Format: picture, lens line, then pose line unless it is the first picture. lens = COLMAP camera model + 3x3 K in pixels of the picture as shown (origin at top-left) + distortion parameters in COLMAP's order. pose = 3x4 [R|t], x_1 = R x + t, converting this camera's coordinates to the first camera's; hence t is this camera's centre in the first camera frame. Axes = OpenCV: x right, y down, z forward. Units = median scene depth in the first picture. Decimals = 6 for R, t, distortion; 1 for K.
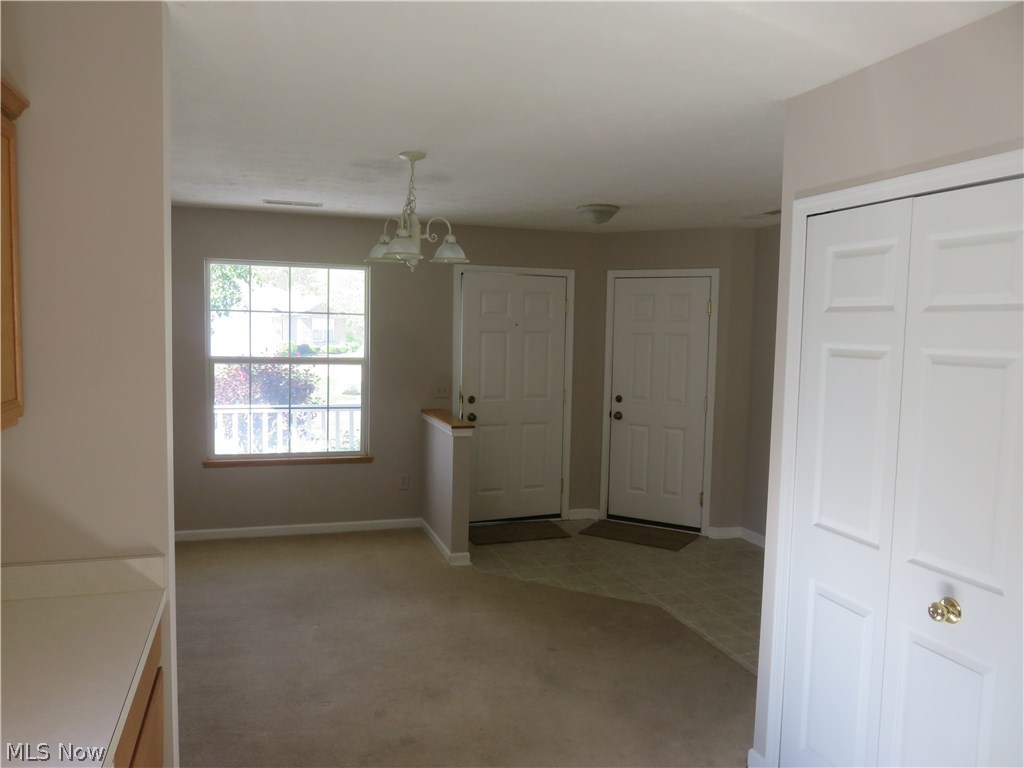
lens RADIAL K [[759.1, 0, 512.0], [0, 759.1, 384.0], [0, 0, 1]] dist [0.053928, 0.000223]
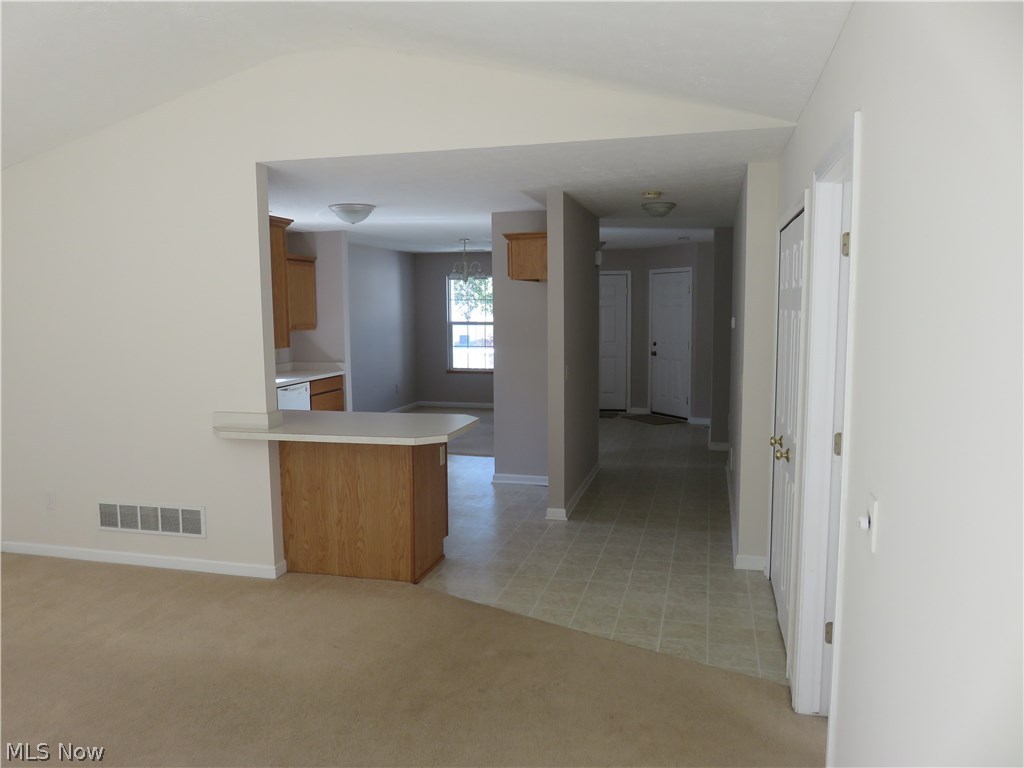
lens RADIAL K [[734.9, 0, 512.0], [0, 734.9, 384.0], [0, 0, 1]] dist [-0.000790, -0.000169]
pose [[0.834098, 0.024534, -0.551071, 0.808129], [-0.013862, 0.999627, 0.023523, 0.077307], [0.551442, -0.011982, 0.834127, -0.582879]]
